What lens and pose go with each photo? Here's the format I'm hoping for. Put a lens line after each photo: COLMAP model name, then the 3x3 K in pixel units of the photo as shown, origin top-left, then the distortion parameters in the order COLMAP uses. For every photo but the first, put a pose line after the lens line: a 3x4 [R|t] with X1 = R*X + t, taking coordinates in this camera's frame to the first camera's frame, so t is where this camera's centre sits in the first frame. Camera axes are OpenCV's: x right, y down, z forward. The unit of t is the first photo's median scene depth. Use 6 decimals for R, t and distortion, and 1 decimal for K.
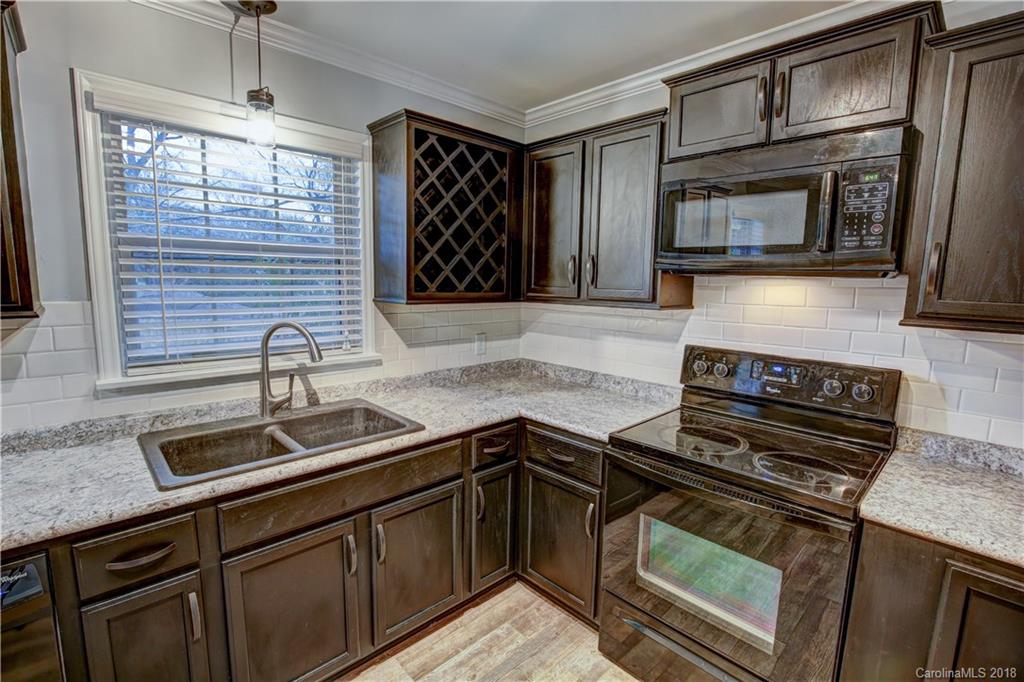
lens RADIAL K [[469.7, 0, 506.8], [0, 469.7, 340.4], [0, 0, 1]] dist [-0.031357, 0.000297]
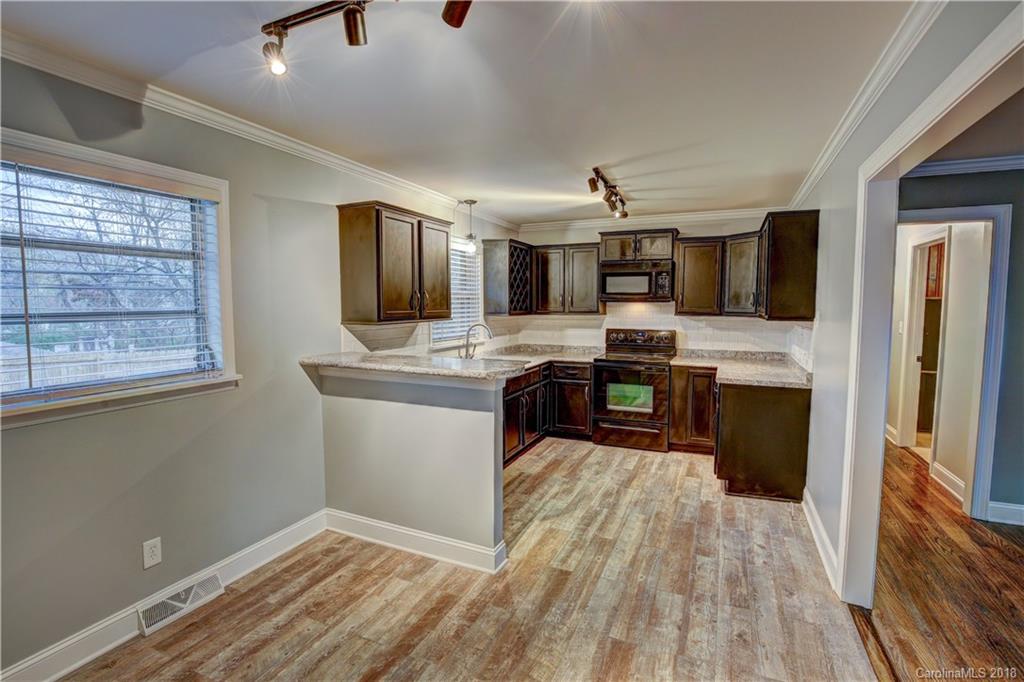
lens RADIAL K [[489.6, 0, 508.0], [0, 489.6, 338.9], [0, 0, 1]] dist [-0.030894, 0.000313]
pose [[0.923625, -0.045773, 0.380555, -1.216212], [0.066012, 0.997005, -0.040294, 0.147140], [-0.377571, 0.062338, 0.923880, -1.361499]]
